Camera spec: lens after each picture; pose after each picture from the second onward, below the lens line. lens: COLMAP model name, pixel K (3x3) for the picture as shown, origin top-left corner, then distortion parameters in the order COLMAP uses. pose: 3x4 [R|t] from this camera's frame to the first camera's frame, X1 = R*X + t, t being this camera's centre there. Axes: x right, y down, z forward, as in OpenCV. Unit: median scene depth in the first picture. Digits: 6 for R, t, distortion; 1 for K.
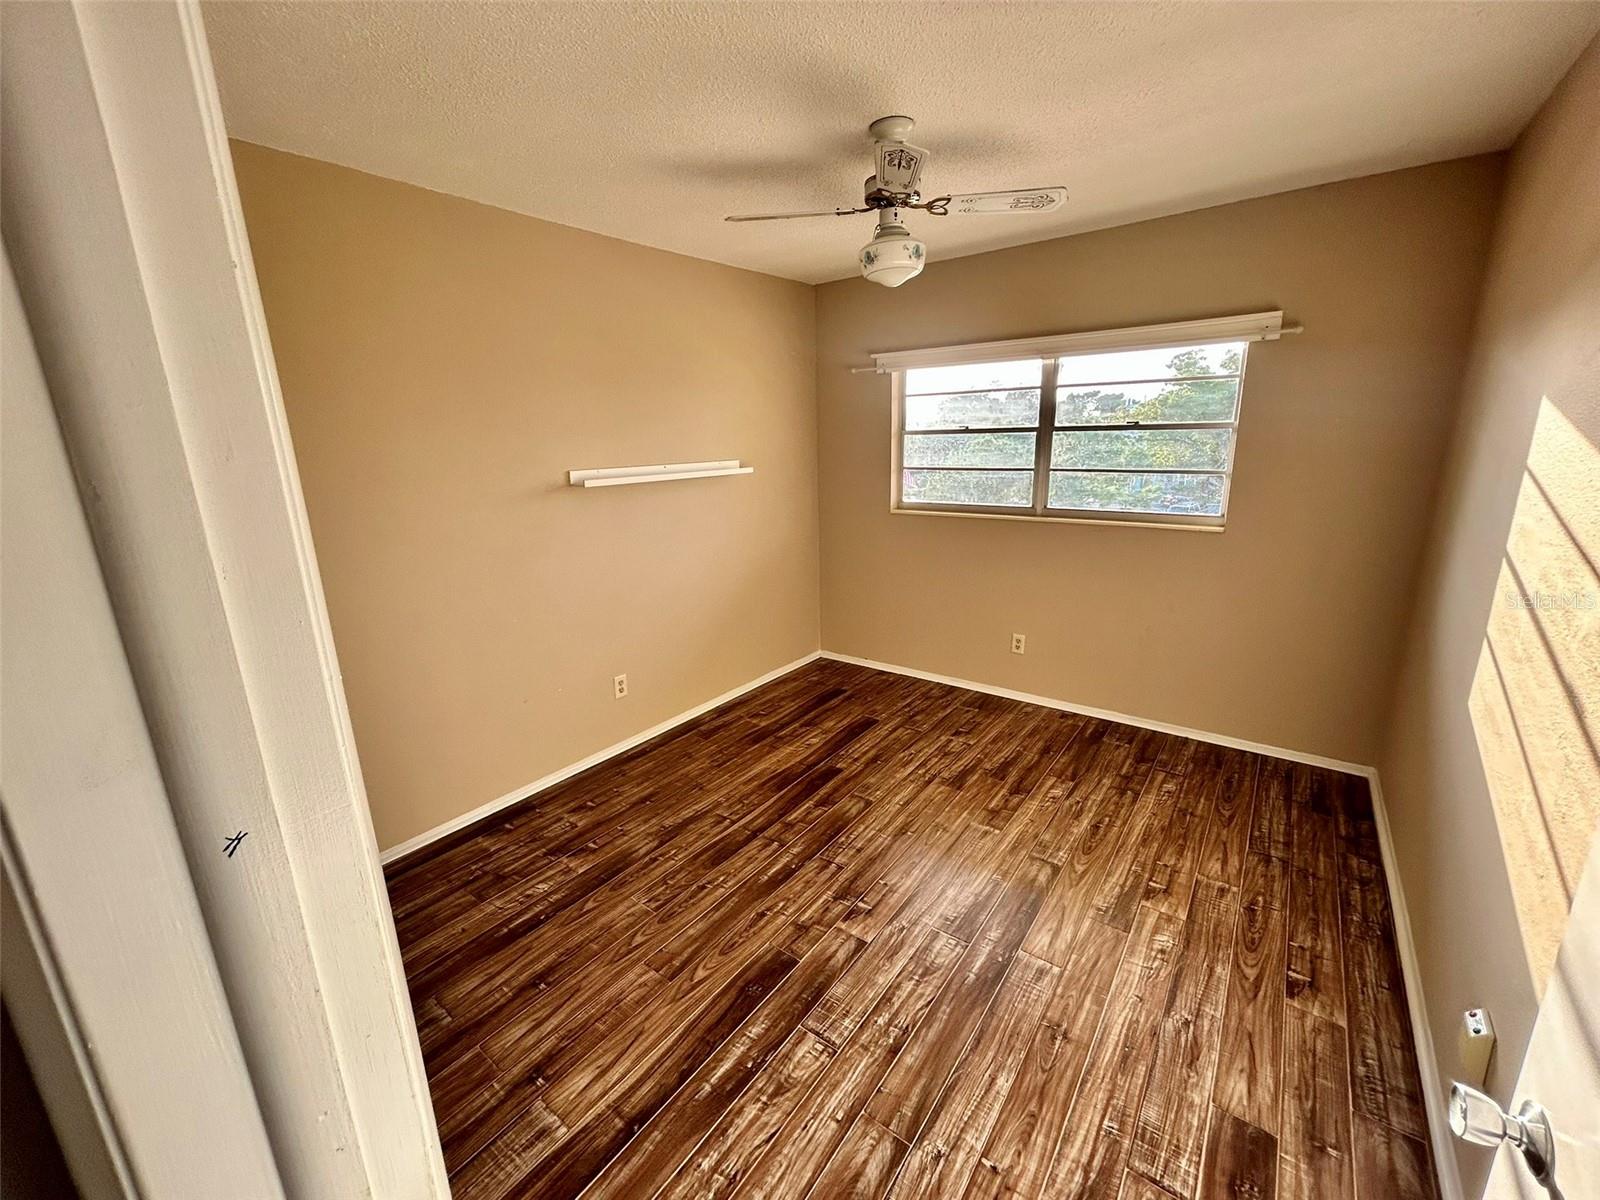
lens RADIAL K [[647.8, 0, 797.4], [0, 647.8, 600.8], [0, 0, 1]] dist [-0.002239, 0.002494]
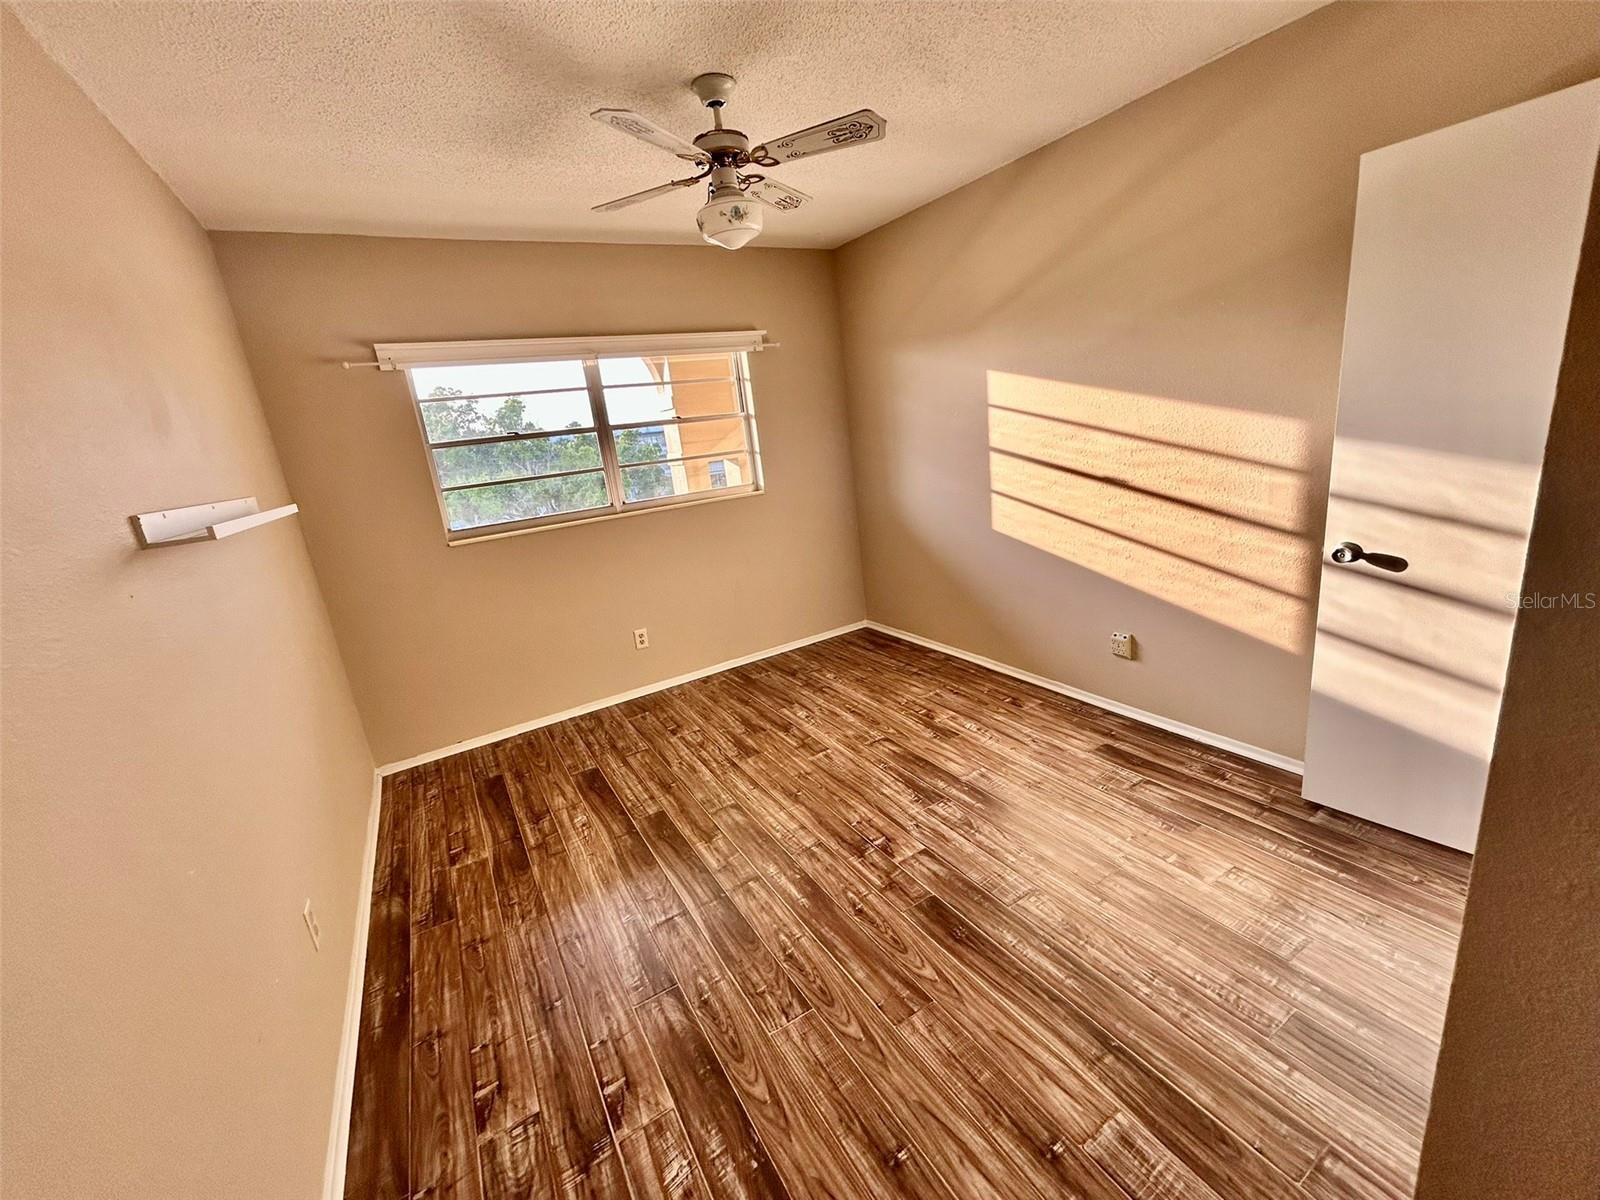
lens RADIAL K [[647.8, 0, 803.7], [0, 647.8, 599.2], [0, 0, 1]] dist [-0.002239, 0.002494]
pose [[0.369693, -0.257801, 0.892673, -0.766371], [0.329581, 0.934651, 0.133431, -0.071975], [-0.868737, 0.244880, 0.430500, 0.556066]]
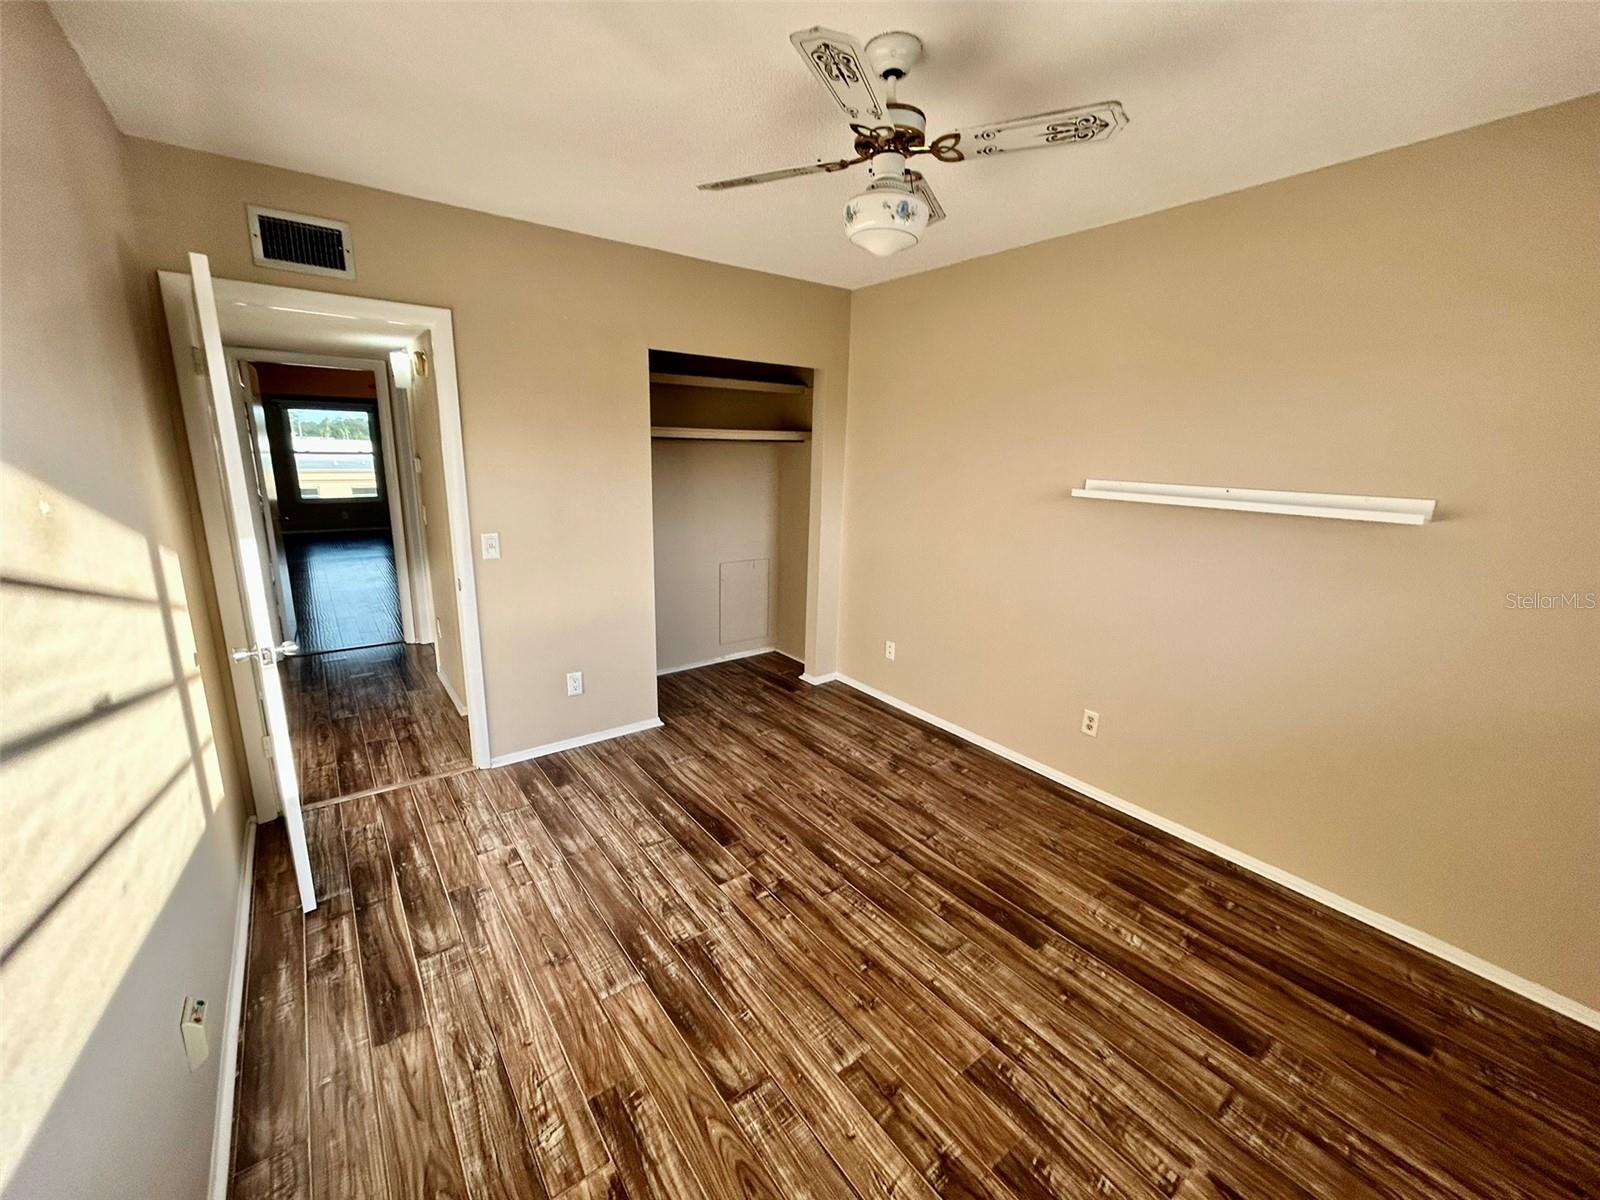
lens RADIAL K [[647.8, 0, 802.2], [0, 647.8, 601.3], [0, 0, 1]] dist [-0.002239, 0.002494]
pose [[-0.263153, 0.244335, -0.933301, 0.925706], [-0.259267, 0.913900, 0.312358, -0.292550], [0.929264, 0.324172, -0.177148, 1.079825]]
